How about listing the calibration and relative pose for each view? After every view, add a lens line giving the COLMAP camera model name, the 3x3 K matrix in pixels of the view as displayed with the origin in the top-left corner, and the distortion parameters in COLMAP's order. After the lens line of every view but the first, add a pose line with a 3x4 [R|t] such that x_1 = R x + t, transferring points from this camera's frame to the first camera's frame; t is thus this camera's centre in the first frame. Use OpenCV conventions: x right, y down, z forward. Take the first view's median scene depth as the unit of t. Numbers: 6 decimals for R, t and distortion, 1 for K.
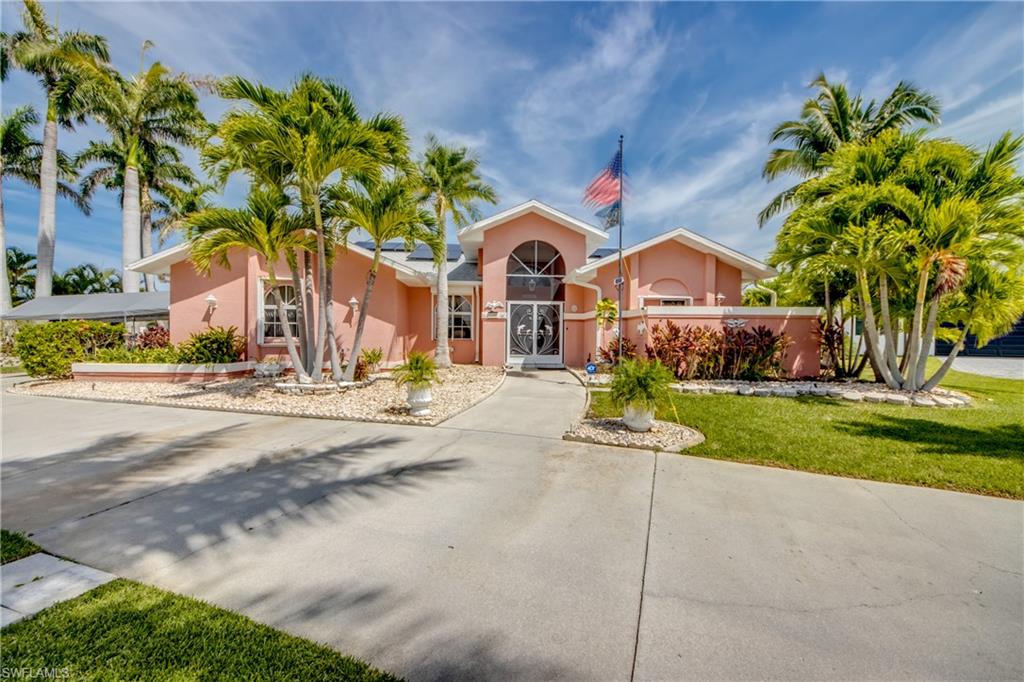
lens RADIAL K [[411.1, 0, 501.3], [0, 411.1, 333.1], [0, 0, 1]] dist [0.017067, -0.018607]
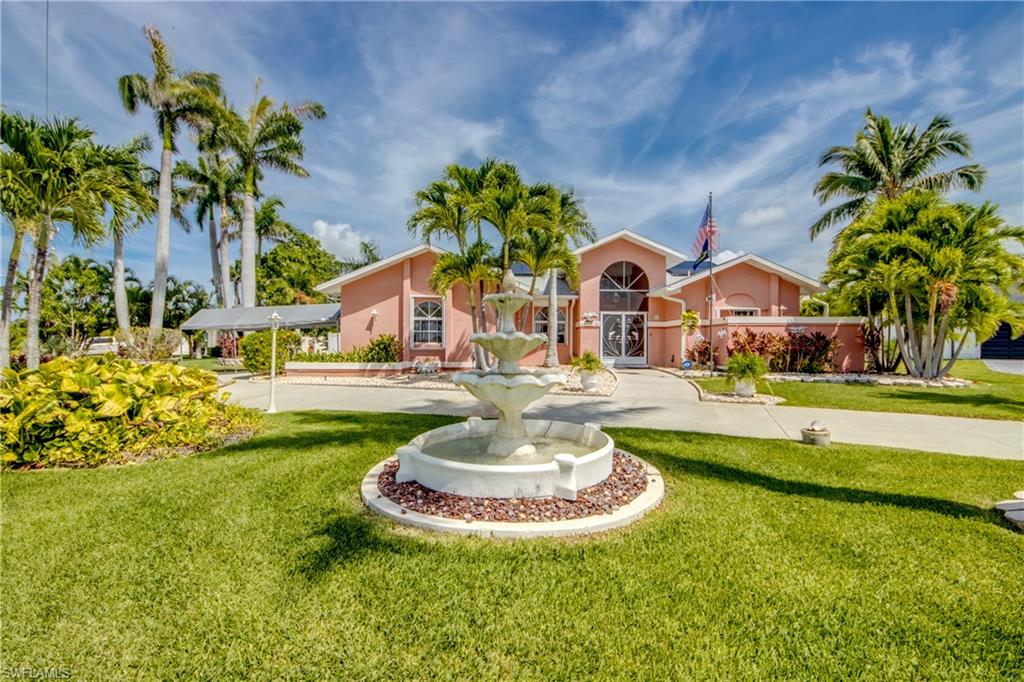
lens RADIAL K [[450.1, 0, 510.0], [0, 450.1, 335.0], [0, 0, 1]] dist [0.024241, -0.024718]
pose [[0.999567, -0.004557, -0.029070, -0.267535], [0.004227, 0.999926, -0.011426, 0.004344], [0.029120, 0.011298, 0.999512, -0.408084]]
